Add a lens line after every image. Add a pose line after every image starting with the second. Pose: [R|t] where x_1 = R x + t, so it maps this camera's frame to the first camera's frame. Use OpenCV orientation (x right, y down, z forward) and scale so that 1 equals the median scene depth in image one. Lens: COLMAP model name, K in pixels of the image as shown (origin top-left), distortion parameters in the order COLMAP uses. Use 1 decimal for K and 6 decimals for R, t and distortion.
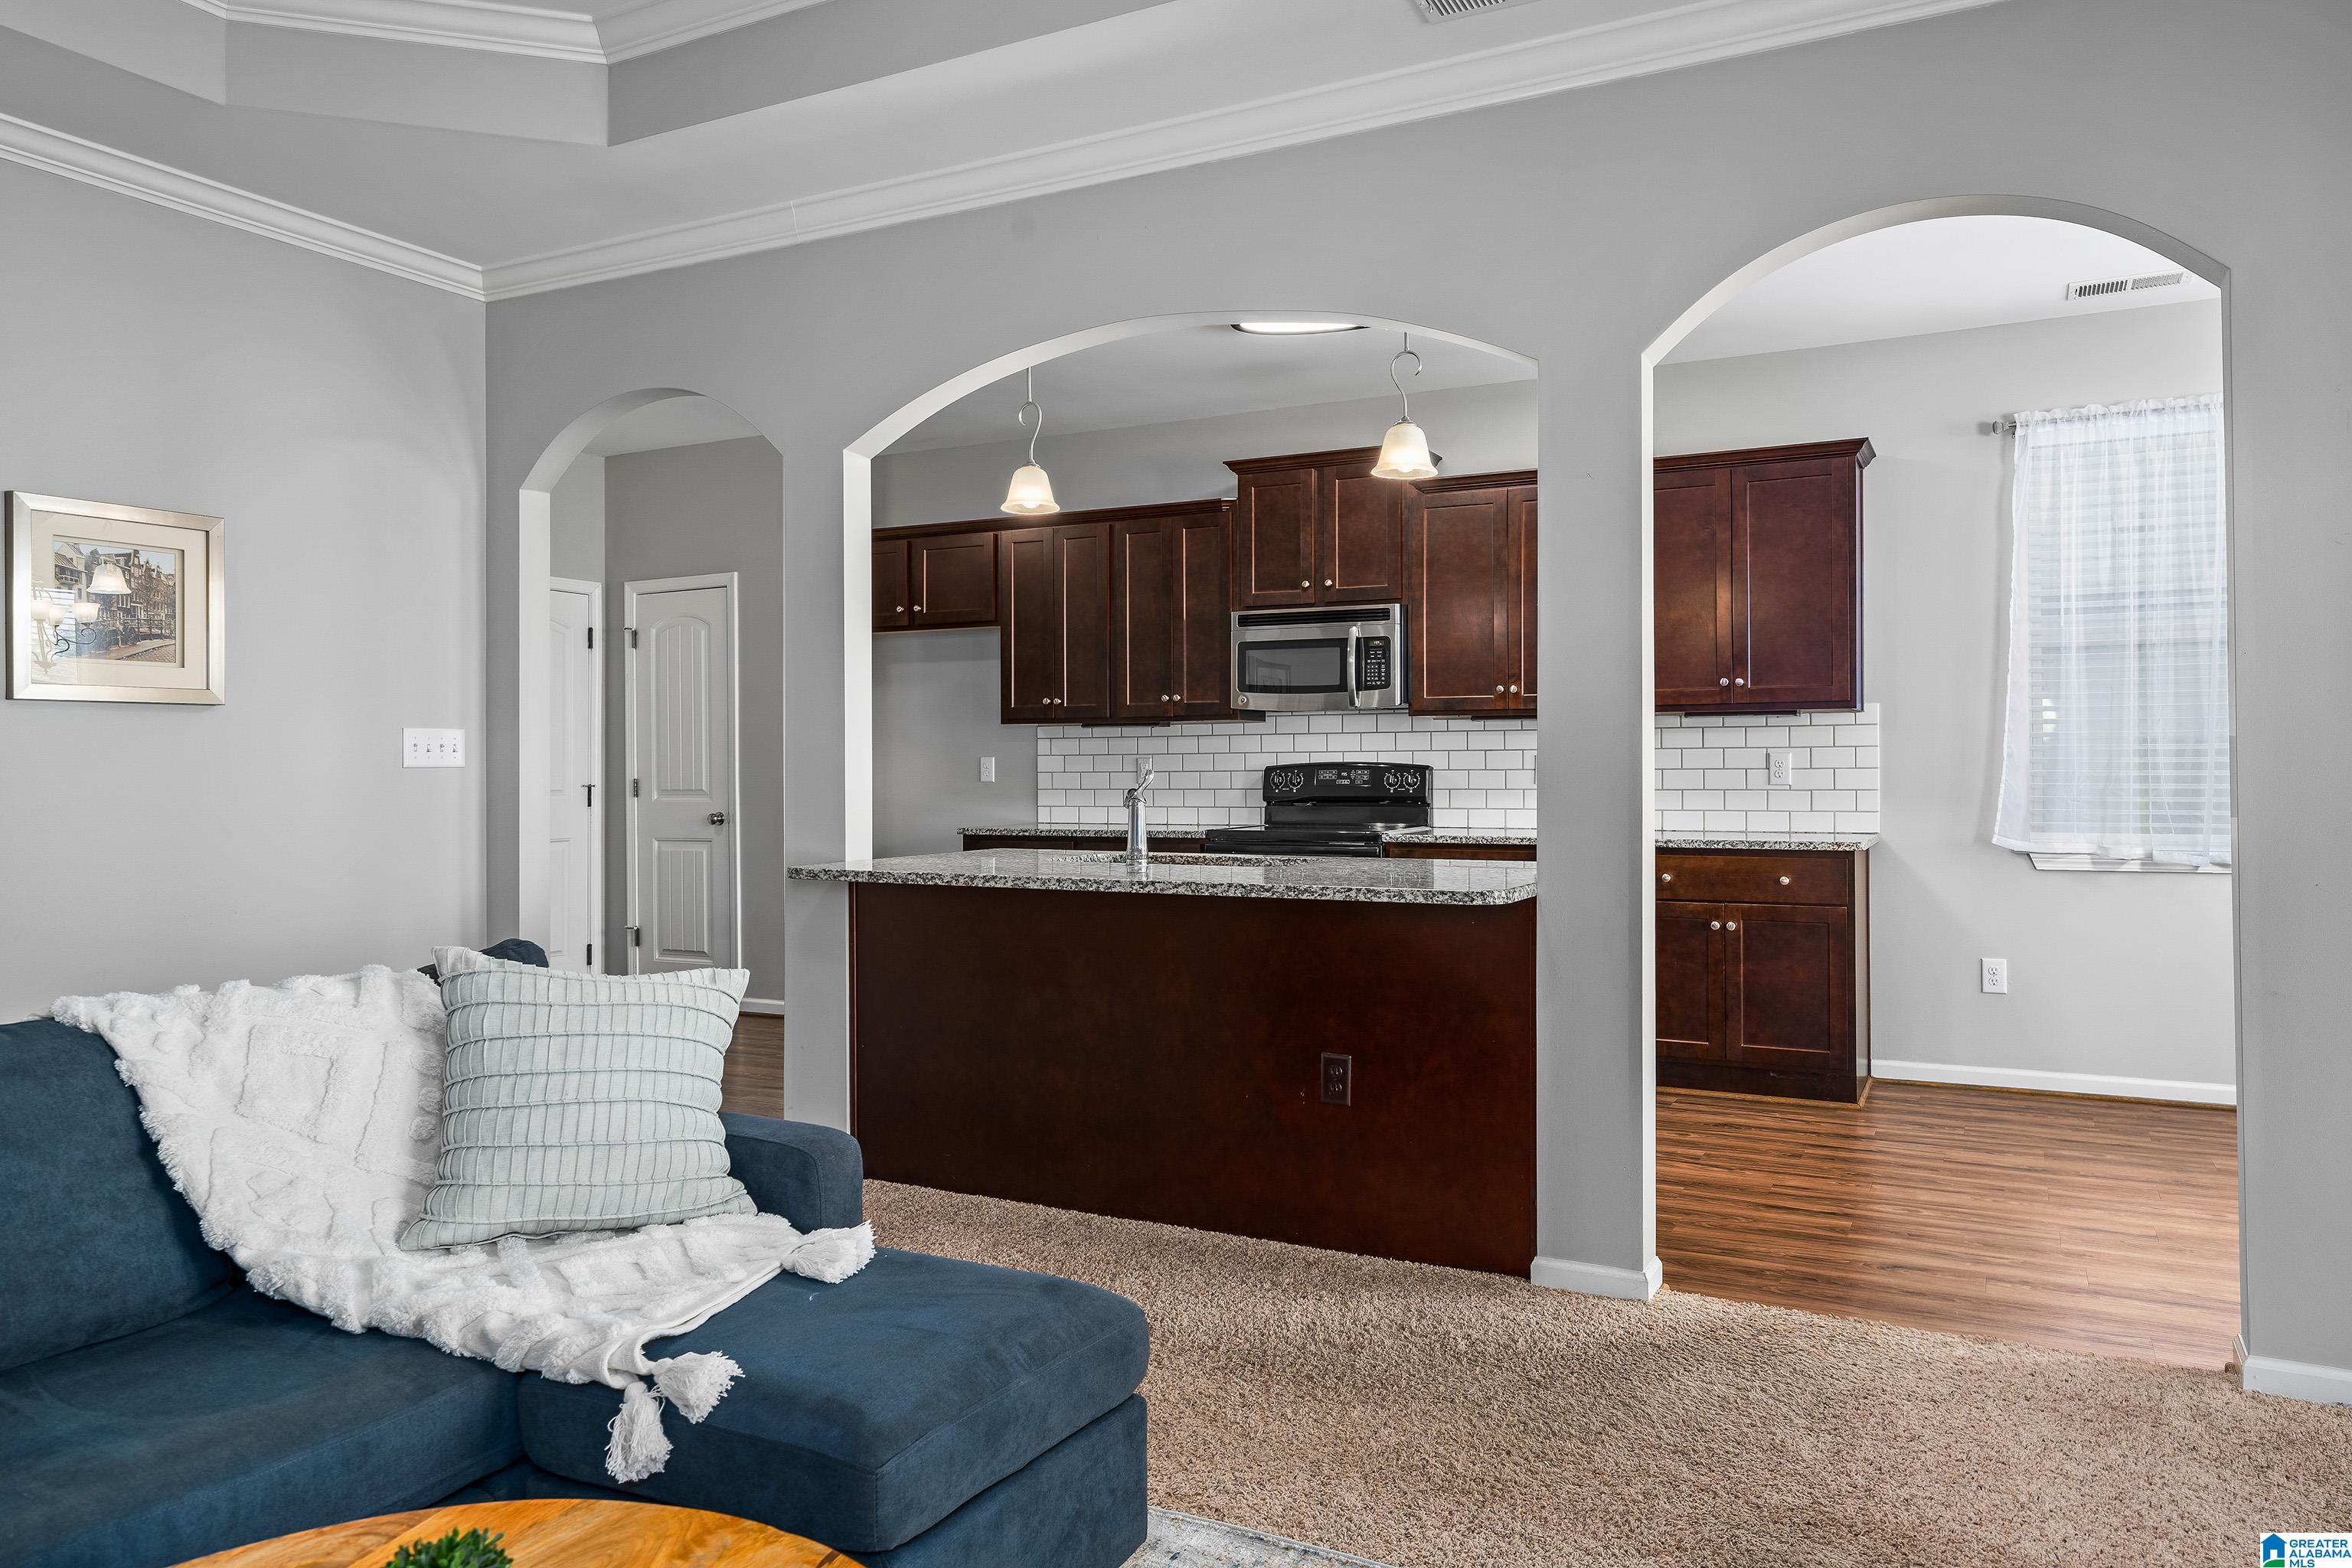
lens RADIAL K [[1555.0, 0, 1183.1], [0, 1555.0, 776.5], [0, 0, 1]] dist [0.003435, 0.001560]
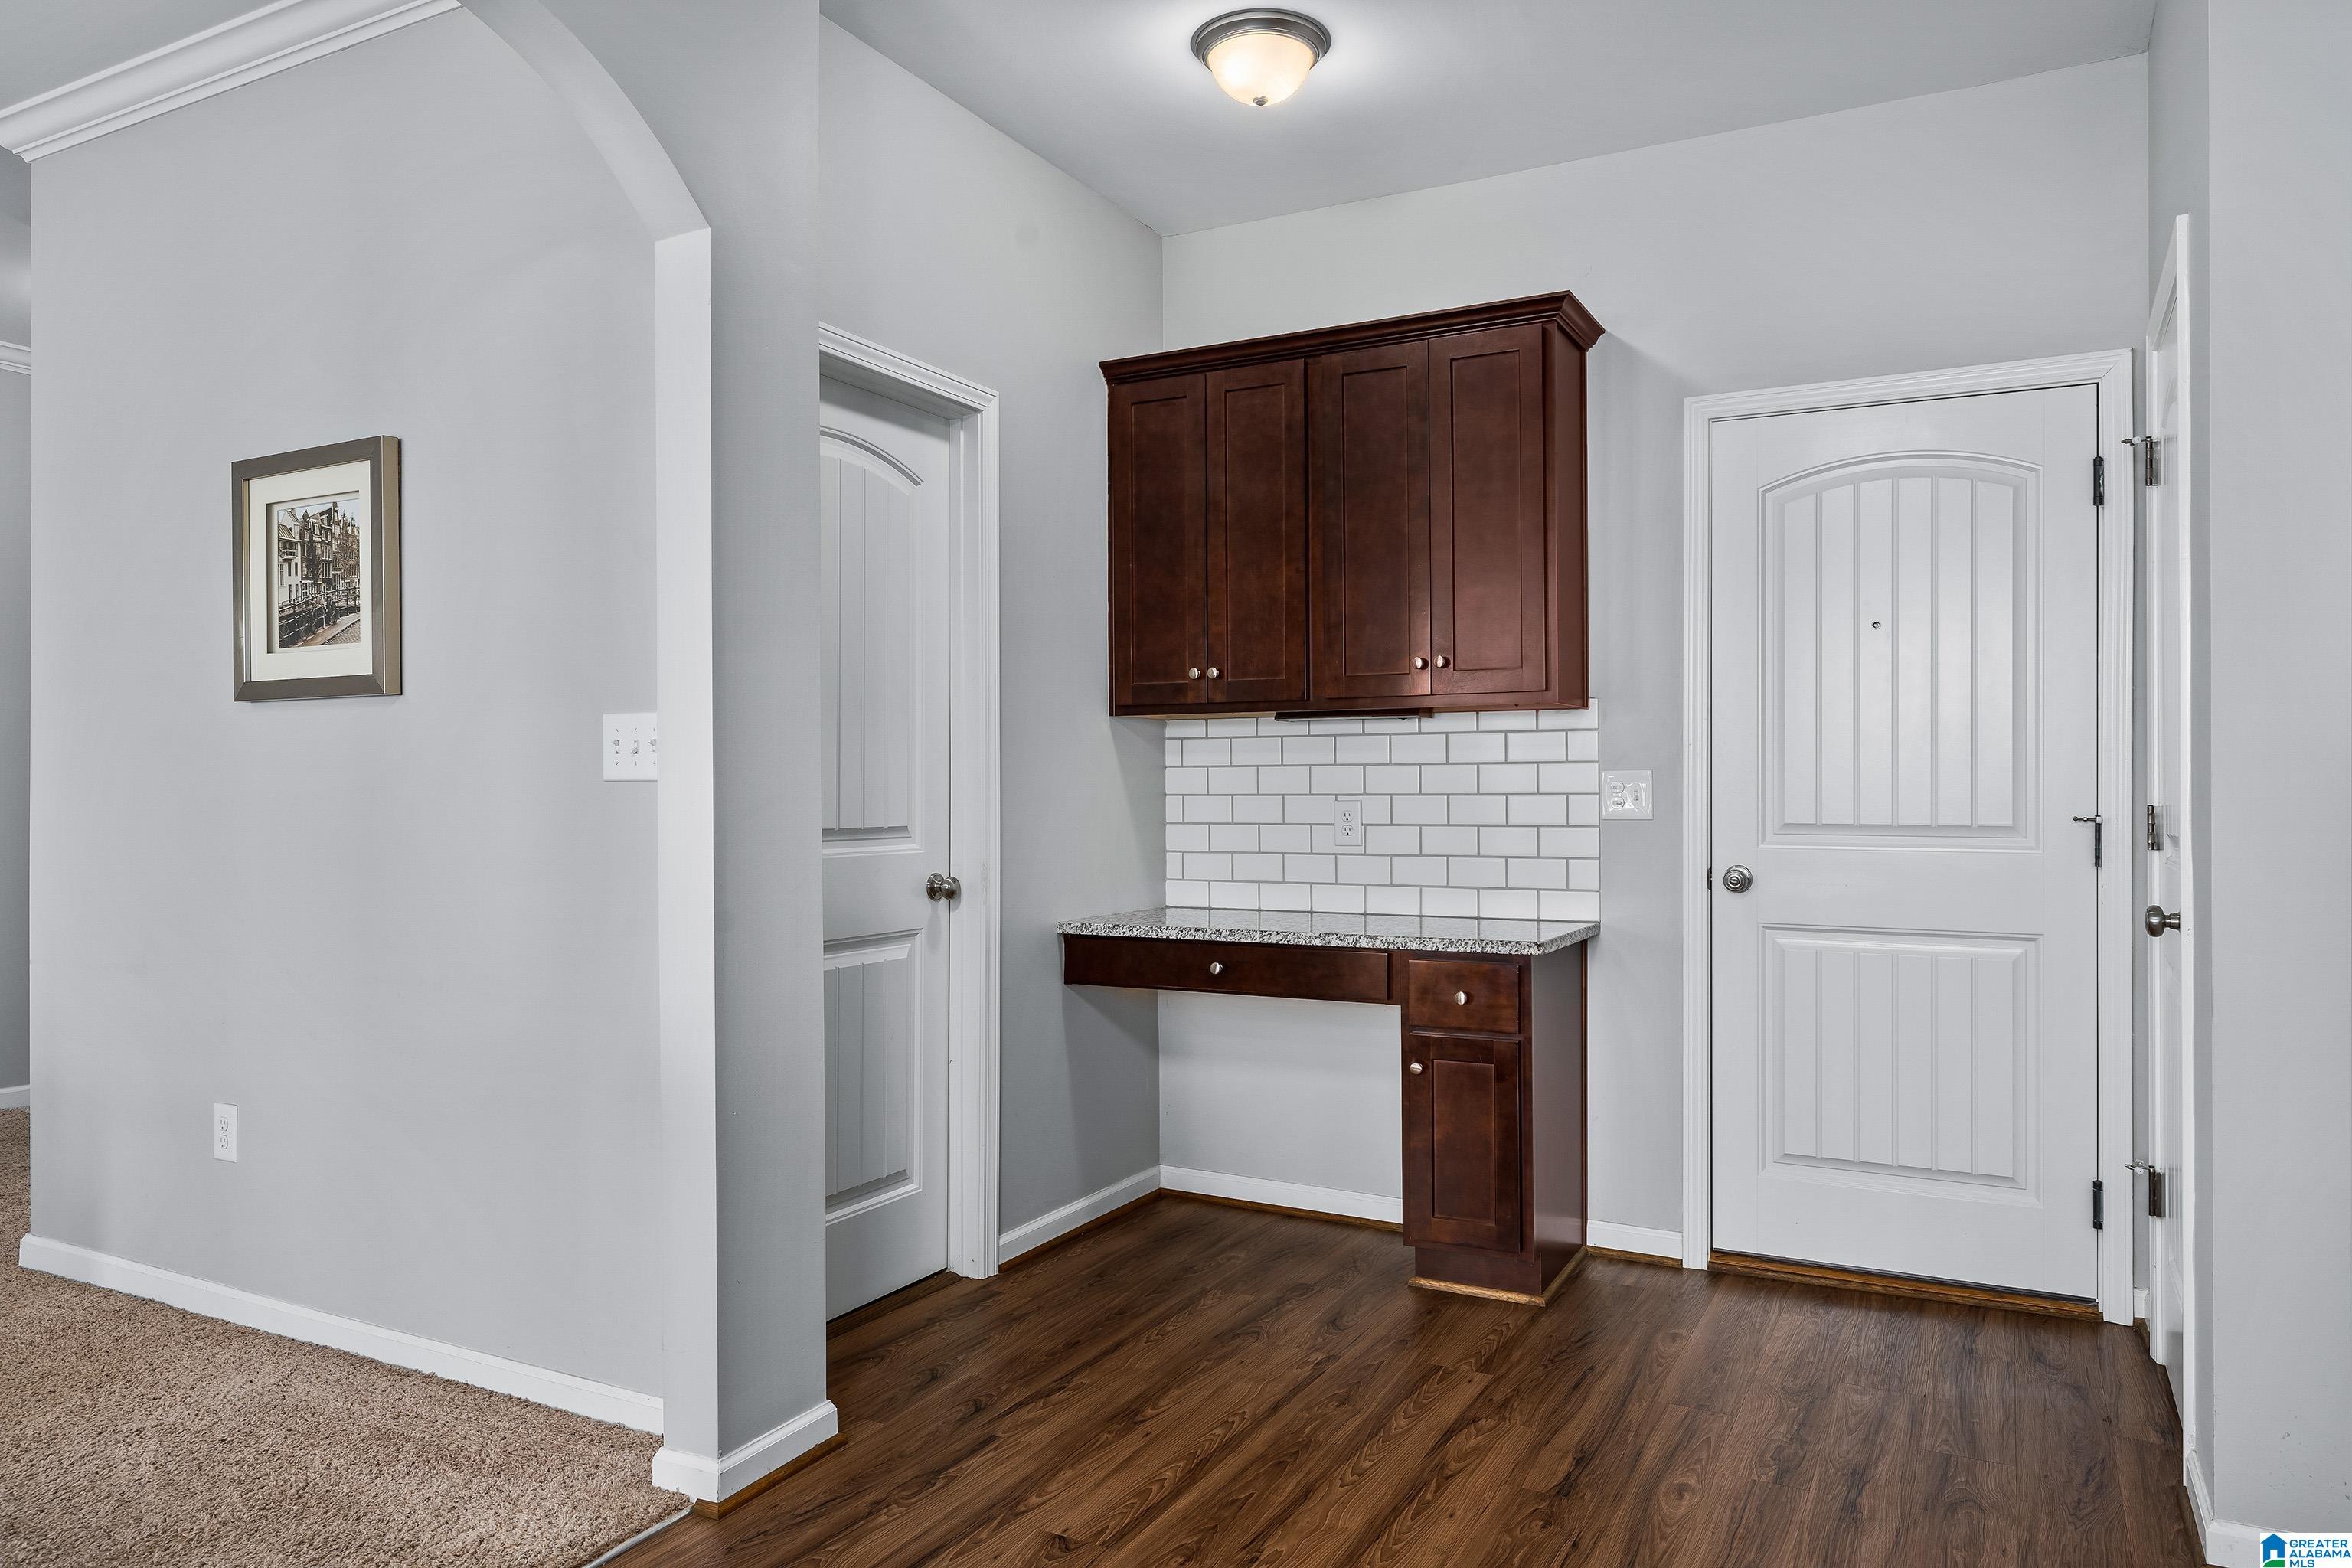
lens RADIAL K [[1555.0, 0, 1177.3], [0, 1555.0, 778.6], [0, 0, 1]] dist [0.003435, 0.001560]
pose [[-0.002828, 0.005214, -0.999982, 0.067338], [-0.004659, 0.999975, 0.005227, -0.007834], [0.999985, 0.004674, -0.002804, 0.874678]]
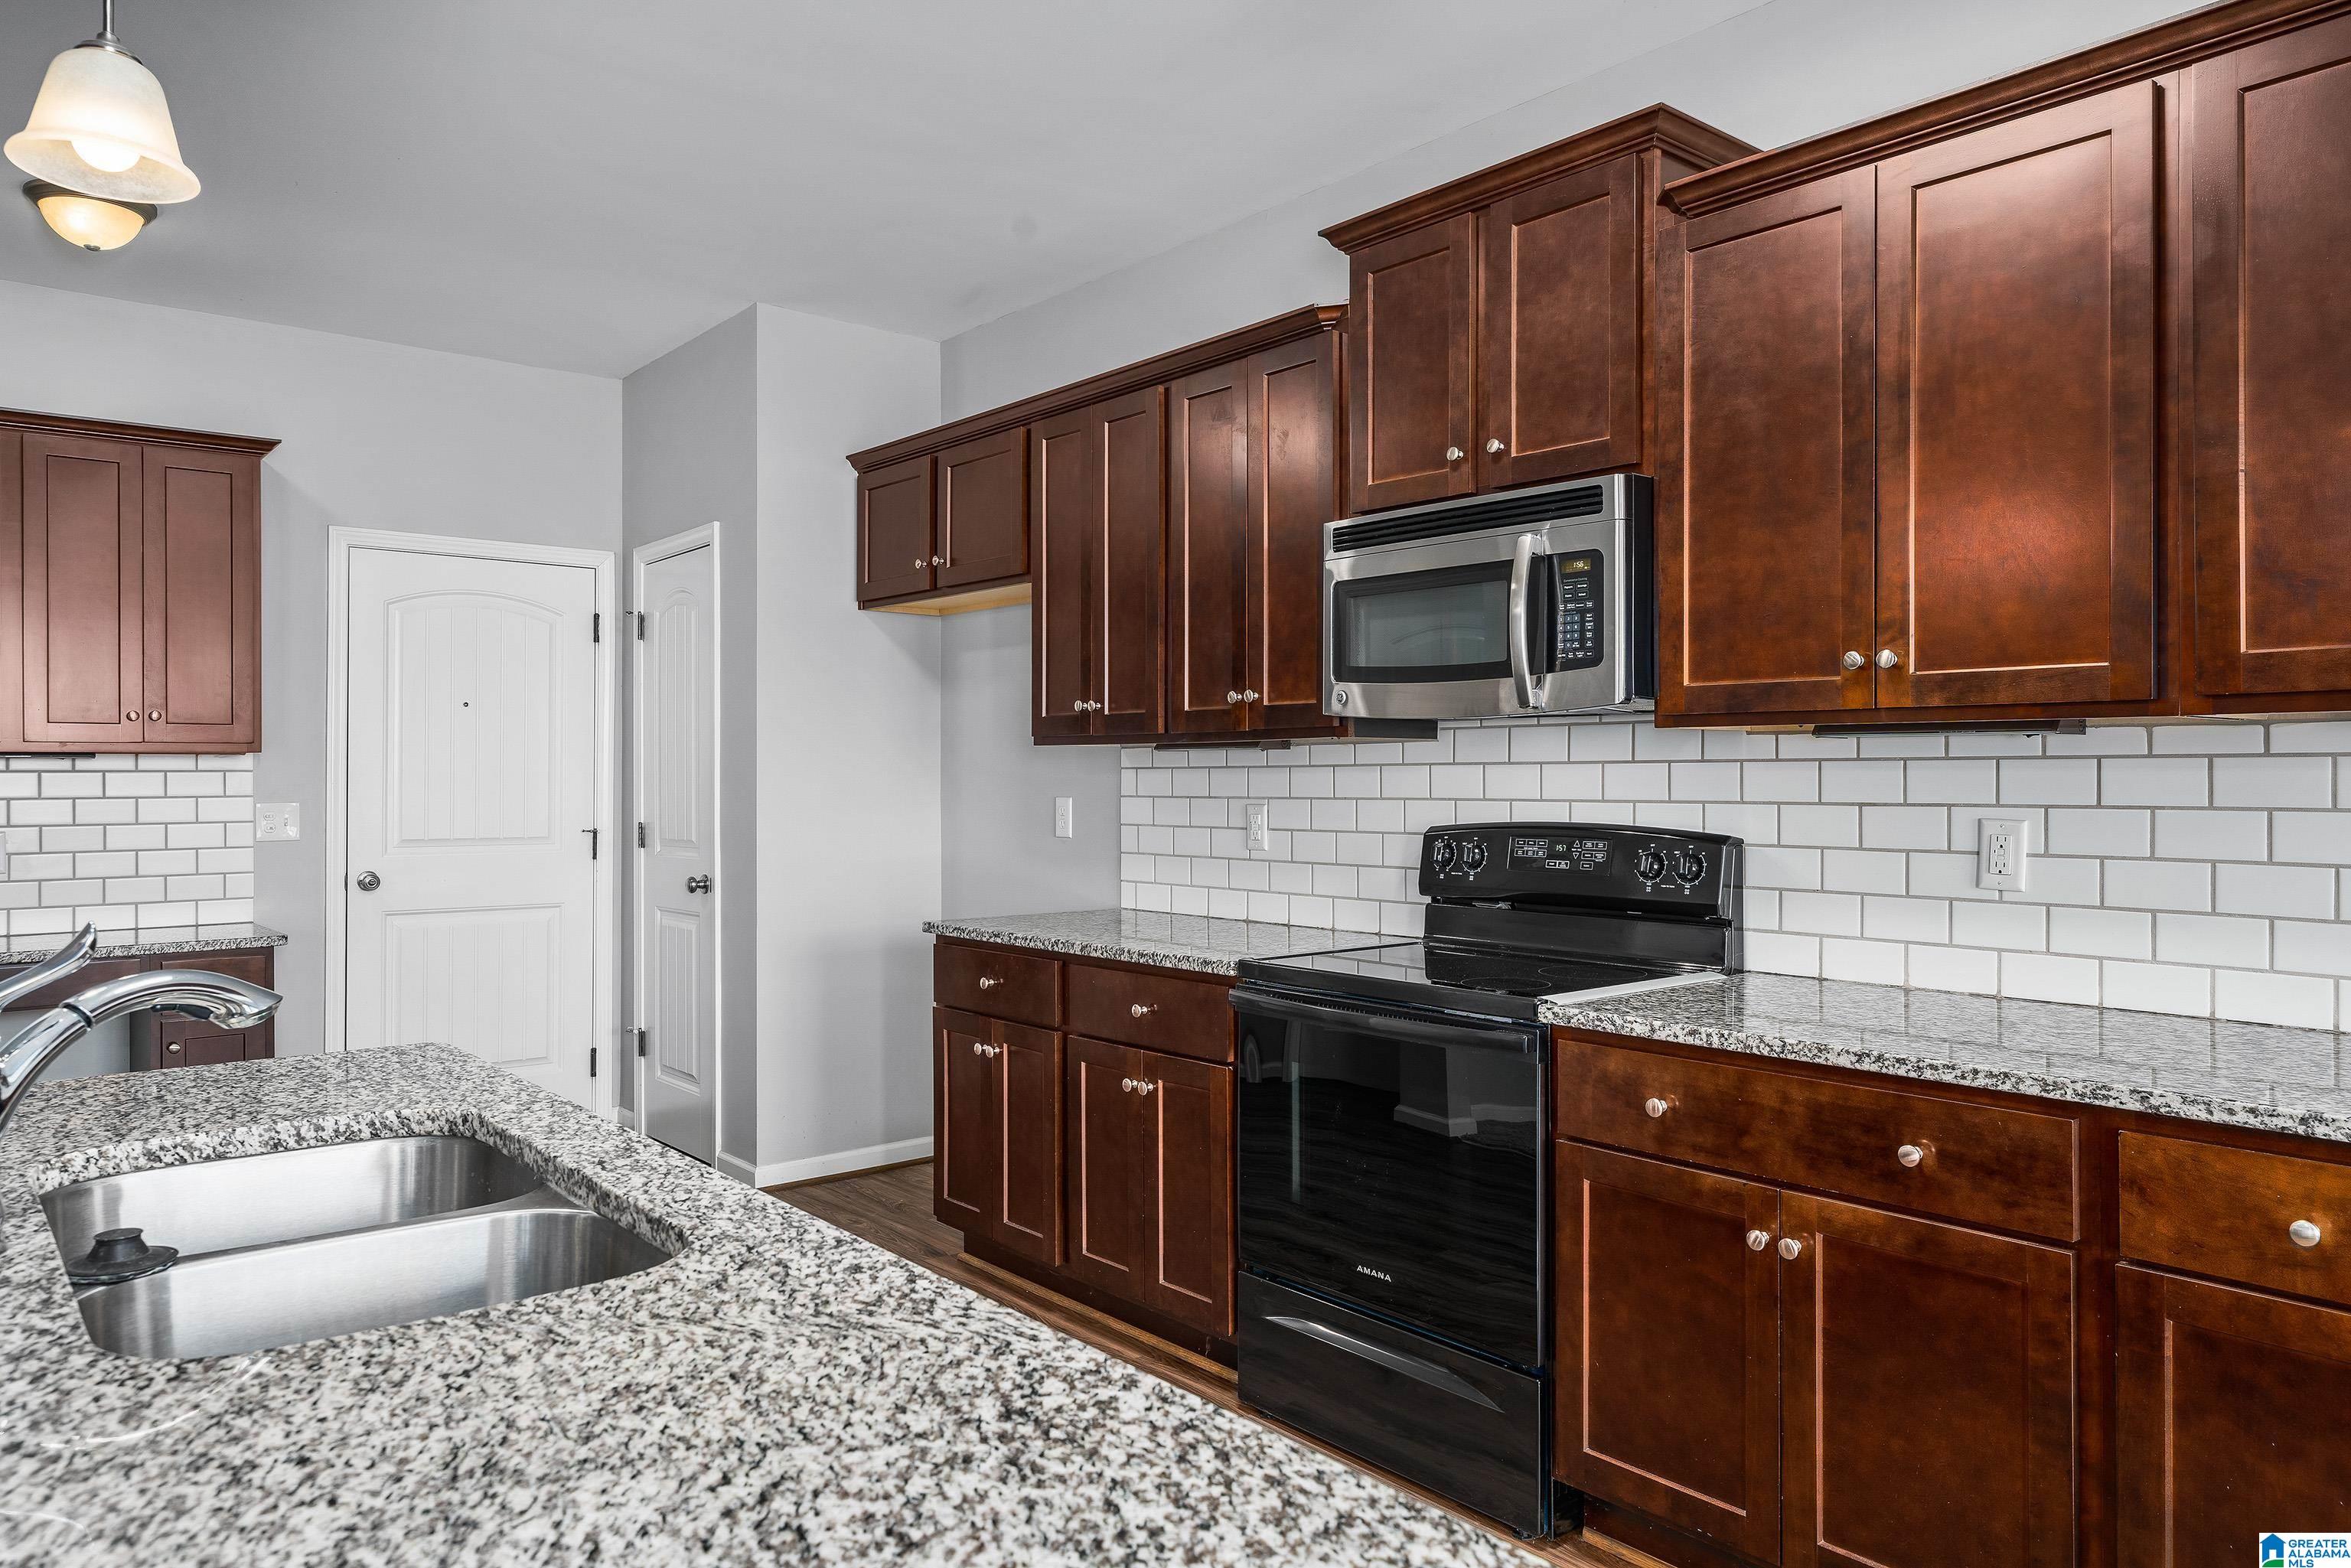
lens RADIAL K [[1554.3, 0, 1187.9], [0, 1554.3, 789.5], [0, 0, 1]] dist [0.003435, 0.001560]
pose [[0.915762, 0.007925, -0.401644, 0.195324], [-0.007226, 0.999969, 0.003254, -0.020962], [0.401657, -0.000078, 0.915790, 0.522898]]
